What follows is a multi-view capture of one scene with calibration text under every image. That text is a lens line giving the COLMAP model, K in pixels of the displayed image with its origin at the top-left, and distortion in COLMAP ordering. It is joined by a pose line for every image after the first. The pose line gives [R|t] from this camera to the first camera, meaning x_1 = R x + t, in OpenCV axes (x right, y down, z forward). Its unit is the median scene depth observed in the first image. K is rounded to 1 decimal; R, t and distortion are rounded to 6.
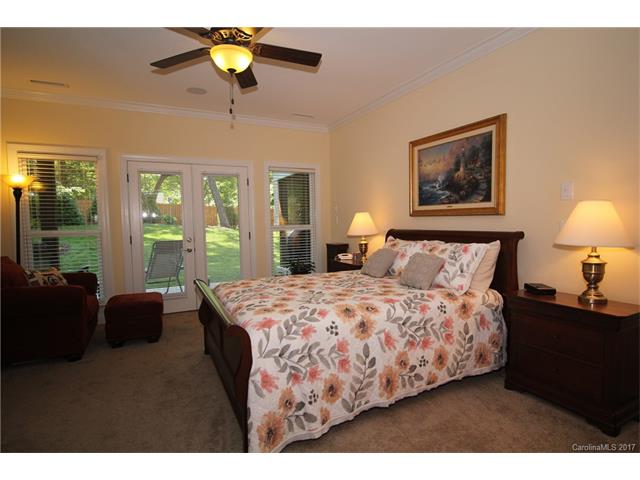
lens RADIAL K [[335.7, 0, 320.0], [0, 335.7, 240.0], [0, 0, 1]] dist [-0.001628, -0.000854]
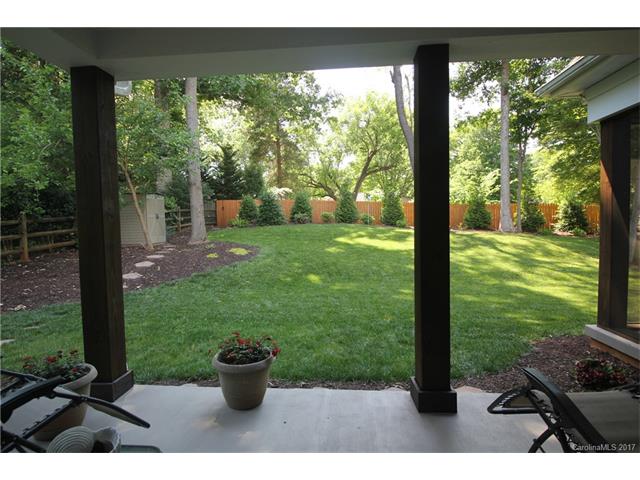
lens RADIAL K [[335.7, 0, 320.0], [0, 335.7, 240.0], [0, 0, 1]] dist [-0.001628, -0.000854]
pose [[0.846143, 0.032482, -0.531965, -0.092281], [-0.030159, 0.999460, 0.013056, -0.014983], [0.532102, 0.004996, 0.846666, 0.211306]]
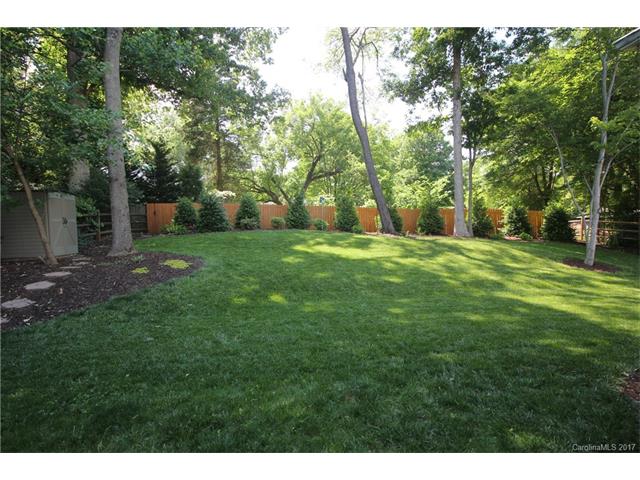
lens RADIAL K [[335.7, 0, 320.0], [0, 335.7, 240.0], [0, 0, 1]] dist [-0.001628, -0.000854]
pose [[0.926473, 0.013093, -0.376134, -0.149330], [-0.018645, 0.999764, -0.011123, -0.015337], [0.375900, 0.017318, 0.926498, 0.261858]]
